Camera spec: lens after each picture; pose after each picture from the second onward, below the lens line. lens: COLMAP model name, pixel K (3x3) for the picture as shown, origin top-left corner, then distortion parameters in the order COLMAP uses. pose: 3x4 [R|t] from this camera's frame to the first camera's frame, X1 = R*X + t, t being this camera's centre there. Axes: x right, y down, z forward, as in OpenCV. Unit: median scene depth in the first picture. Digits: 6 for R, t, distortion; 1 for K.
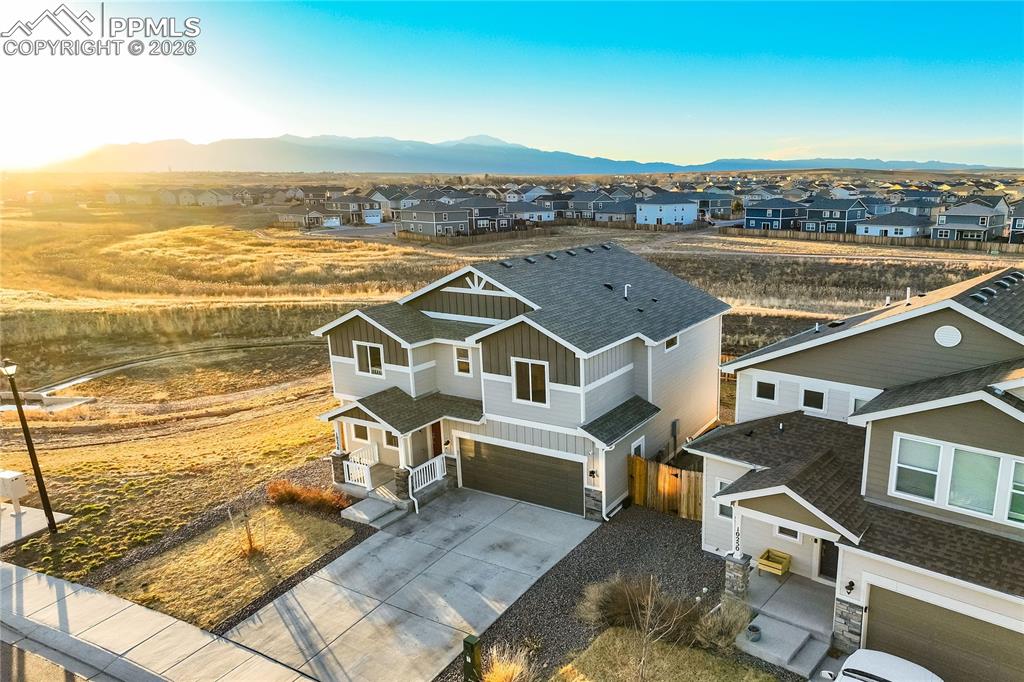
lens RADIAL K [[738.5, 0, 512.0], [0, 738.5, 341.0], [0, 0, 1]] dist [0.006874, 0.003490]
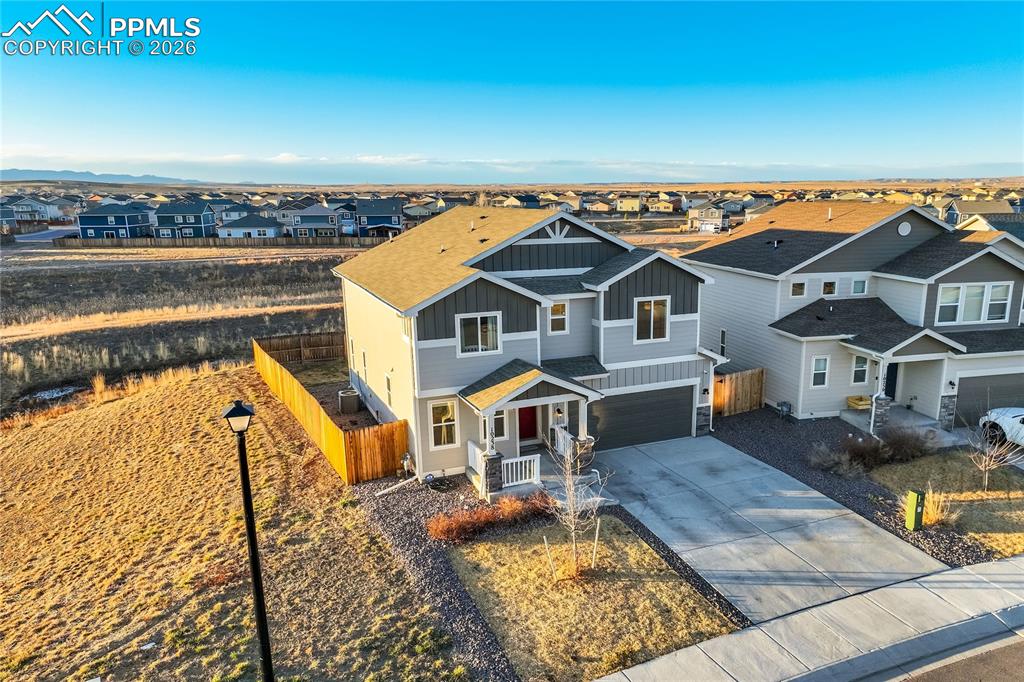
lens RADIAL K [[745.3, 0, 585.6], [0, 745.3, 340.7], [0, 0, 1]] dist [0.004740, 0.001929]
pose [[0.568188, -0.165317, 0.806122, -0.788653], [0.176759, 0.981265, 0.076648, -0.009508], [-0.803691, 0.098939, 0.586764, 0.438938]]
